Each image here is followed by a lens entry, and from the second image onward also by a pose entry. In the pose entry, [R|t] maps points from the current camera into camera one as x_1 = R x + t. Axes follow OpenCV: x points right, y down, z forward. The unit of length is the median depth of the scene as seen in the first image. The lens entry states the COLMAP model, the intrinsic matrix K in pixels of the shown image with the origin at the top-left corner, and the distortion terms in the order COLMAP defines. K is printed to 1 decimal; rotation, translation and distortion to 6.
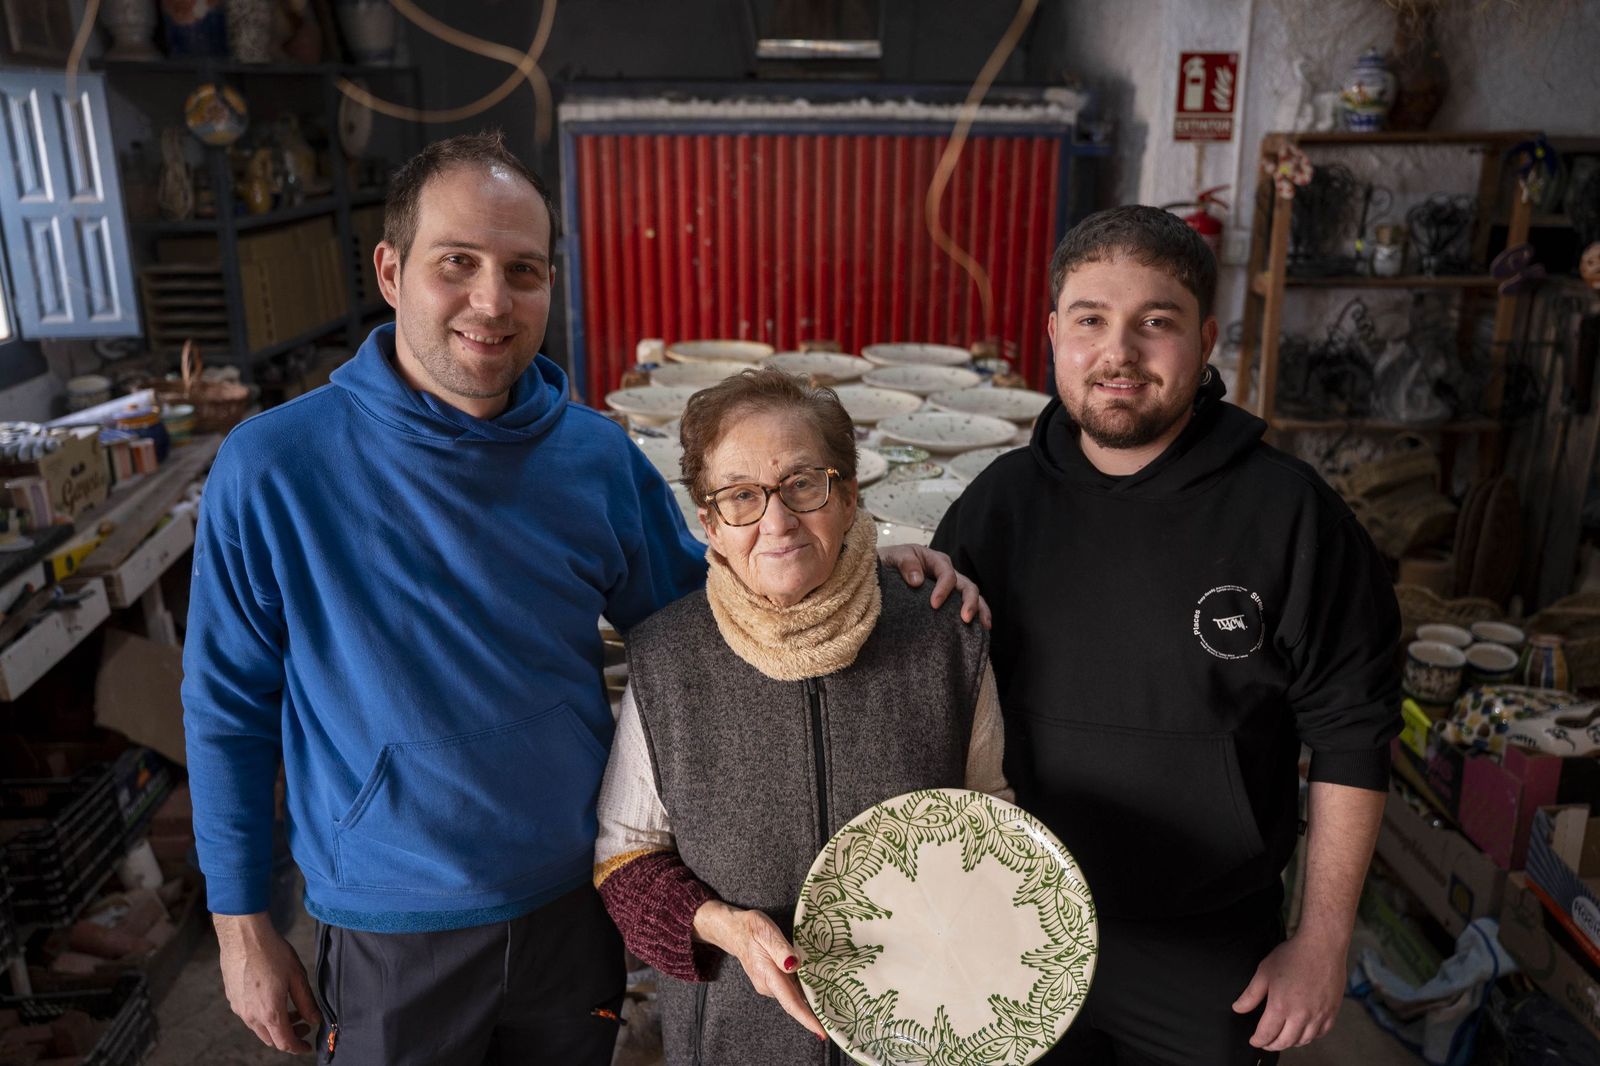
lens RADIAL K [[1362.5, 0, 800.0], [0, 1362.5, 533.0], [0, 0, 1]] dist [-0.053334, 0.121559]
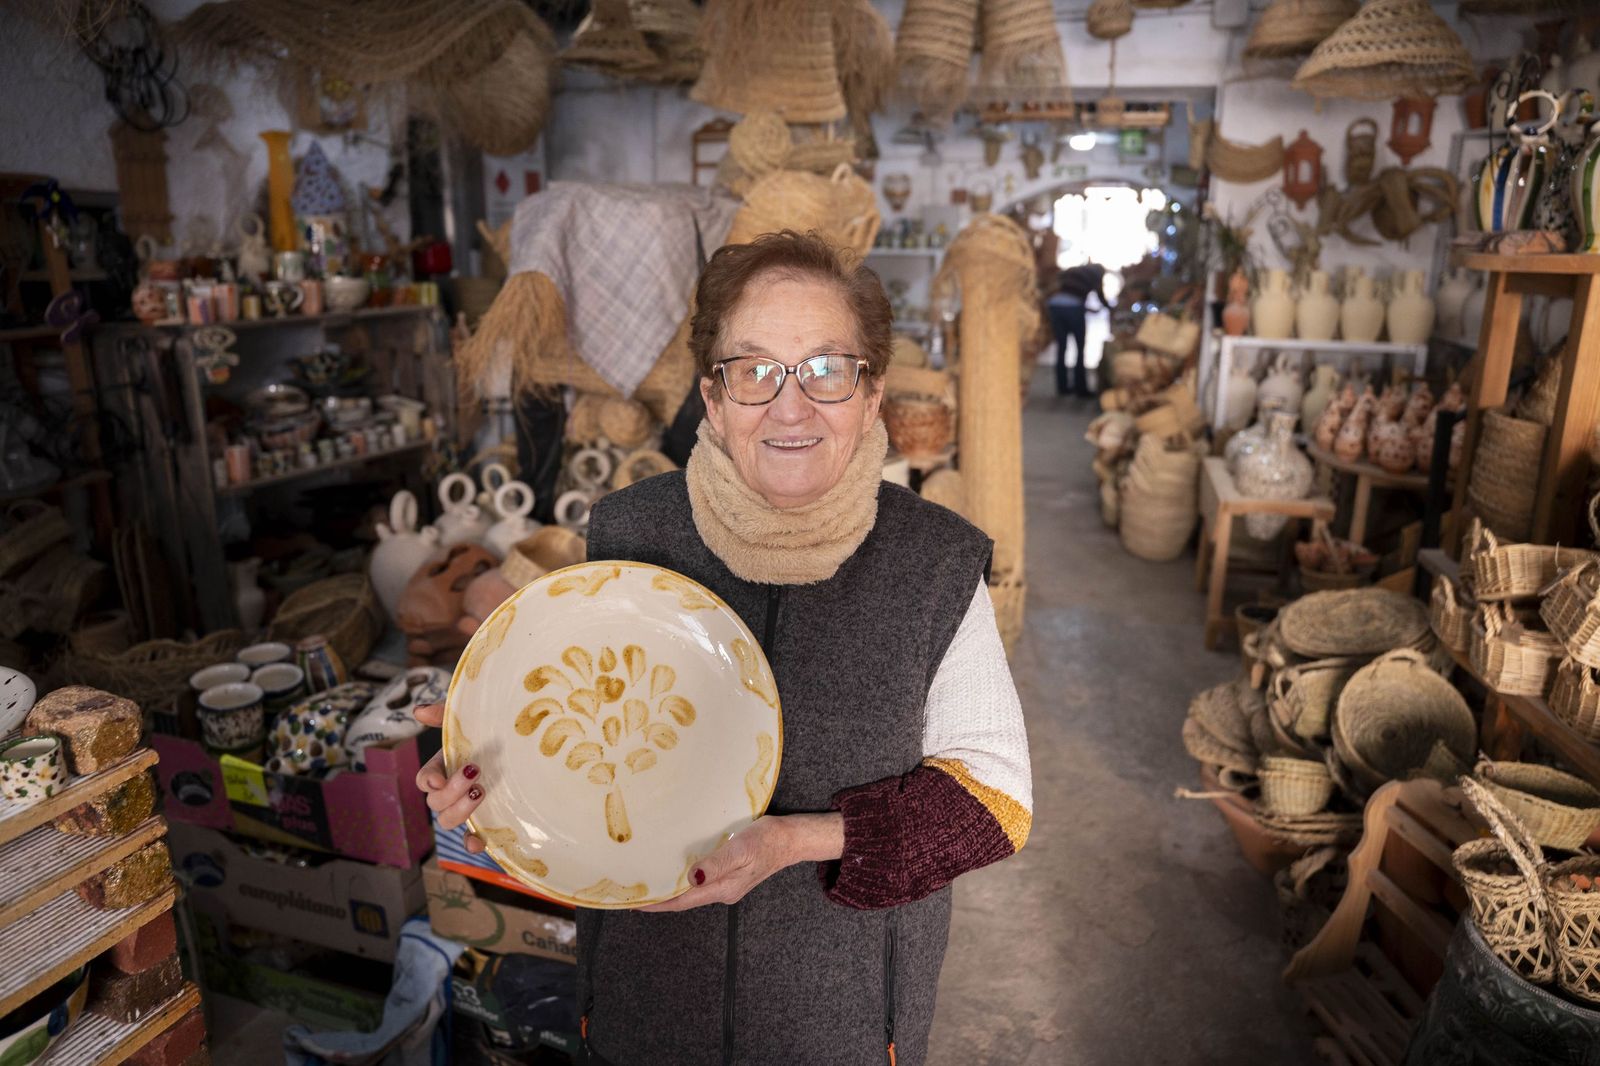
lens RADIAL K [[1097.7, 0, 800.0], [0, 1097.7, 533.0], [0, 0, 1]] dist [-0.145725, 0.113362]
pose [[0.348252, -0.246195, 0.904493, -0.010334], [0.287290, 0.946494, 0.147013, -0.006940], [-0.892292, 0.208655, 0.400348, 0.258760]]
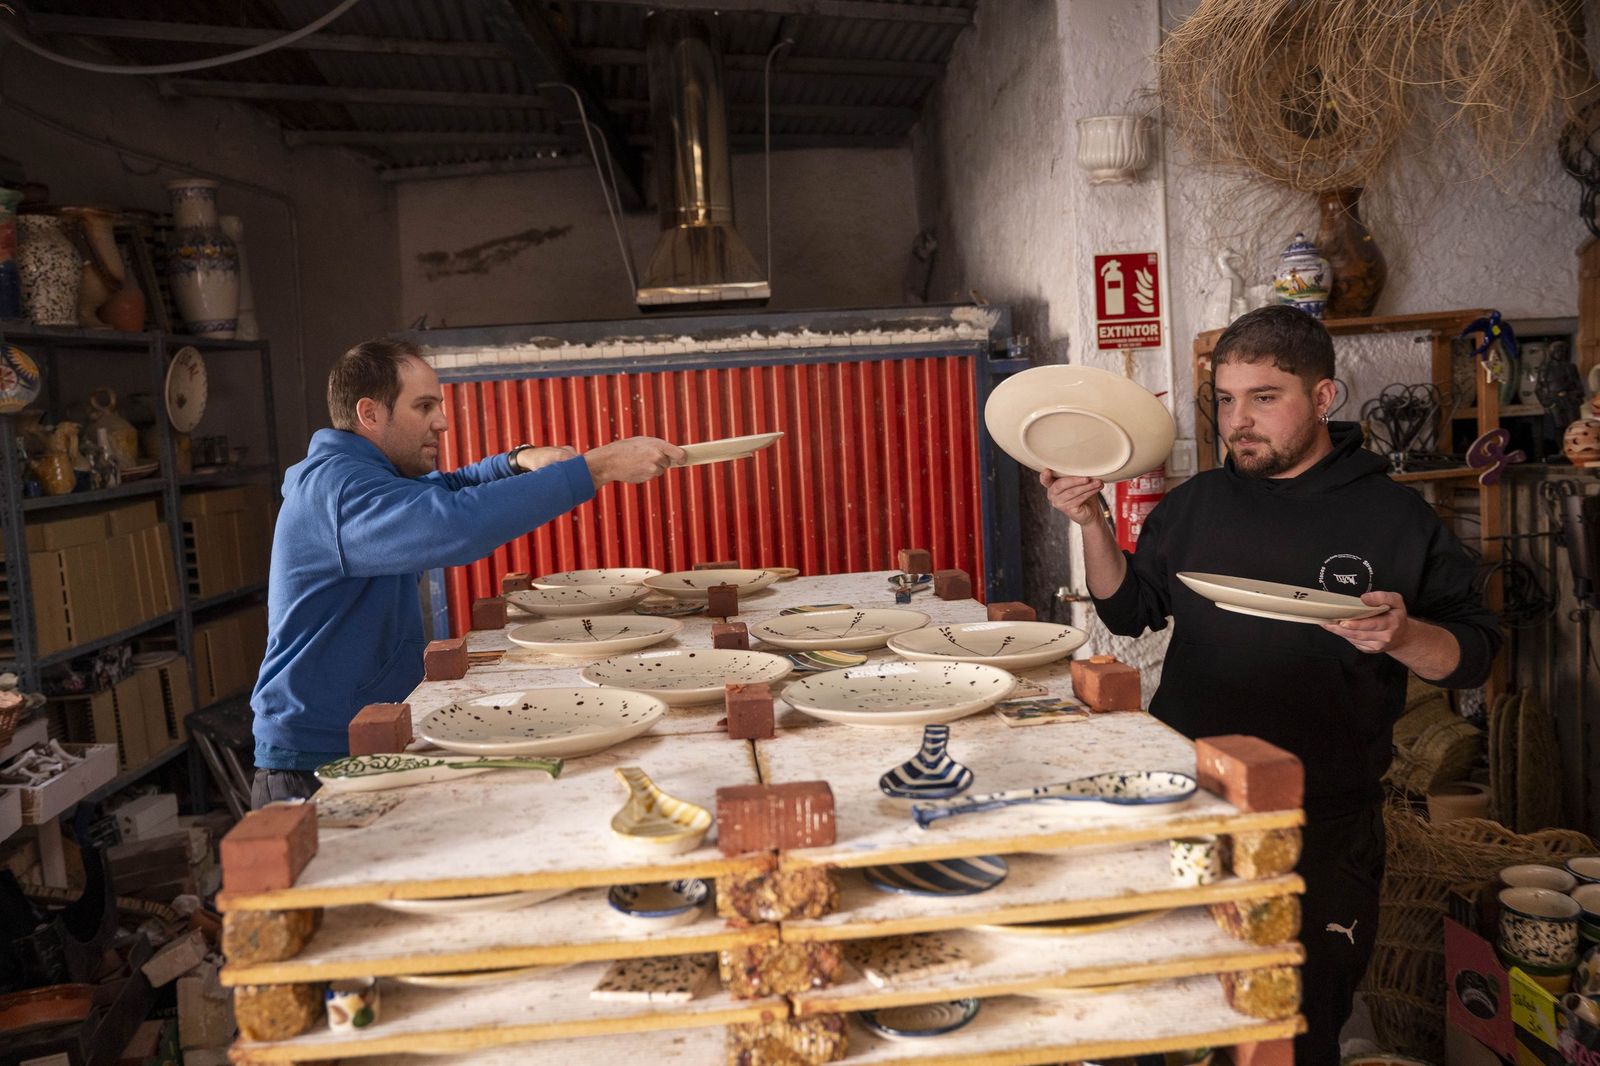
lens RADIAL K [[1362.5, 0, 800.0], [0, 1362.5, 533.0], [0, 0, 1]] dist [-0.053334, 0.121559]
pose [[0.995640, -0.066931, 0.064964, 0.010093], [0.079853, 0.971582, -0.222827, 0.017124], [-0.048203, 0.227043, 0.972691, 0.160893]]
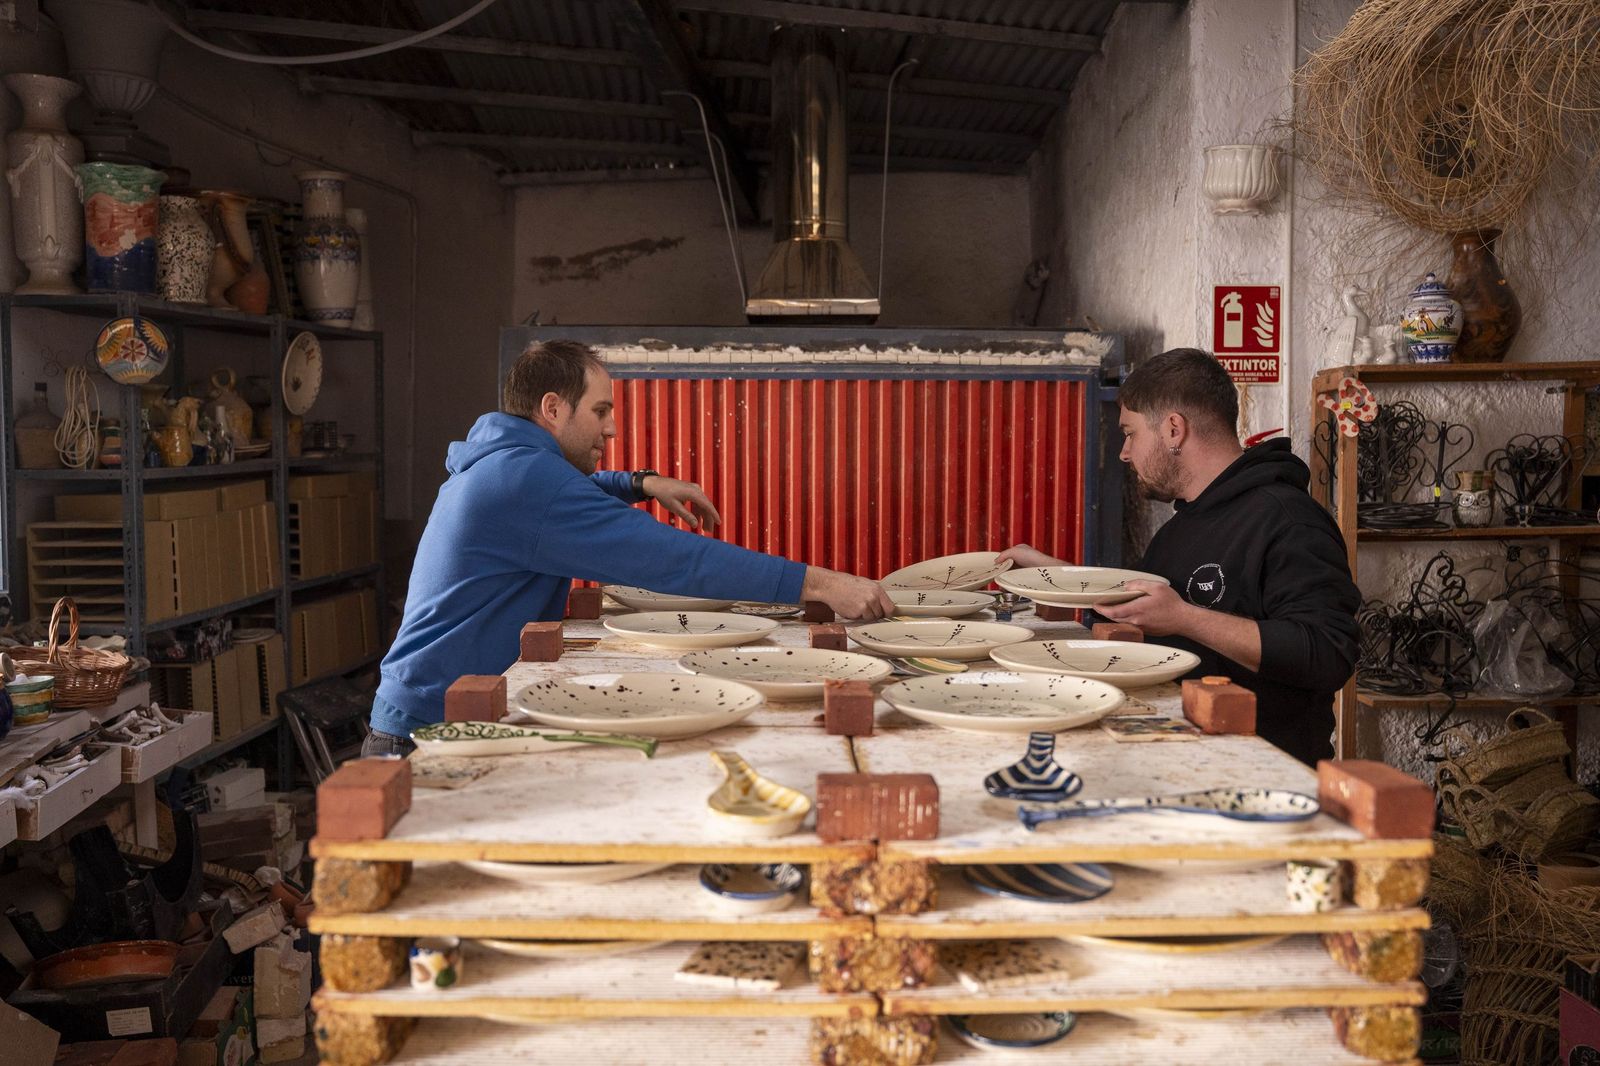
lens RADIAL K [[1366.6, 0, 800.0], [0, 1366.6, 533.0], [0, 0, 1]] dist [-0.076692, 0.136736]
pose [[0.999989, -0.003225, 0.003481, 0.001672], [0.003991, 0.968367, -0.249500, 0.028025], [-0.002566, 0.249511, 0.968369, 0.172754]]
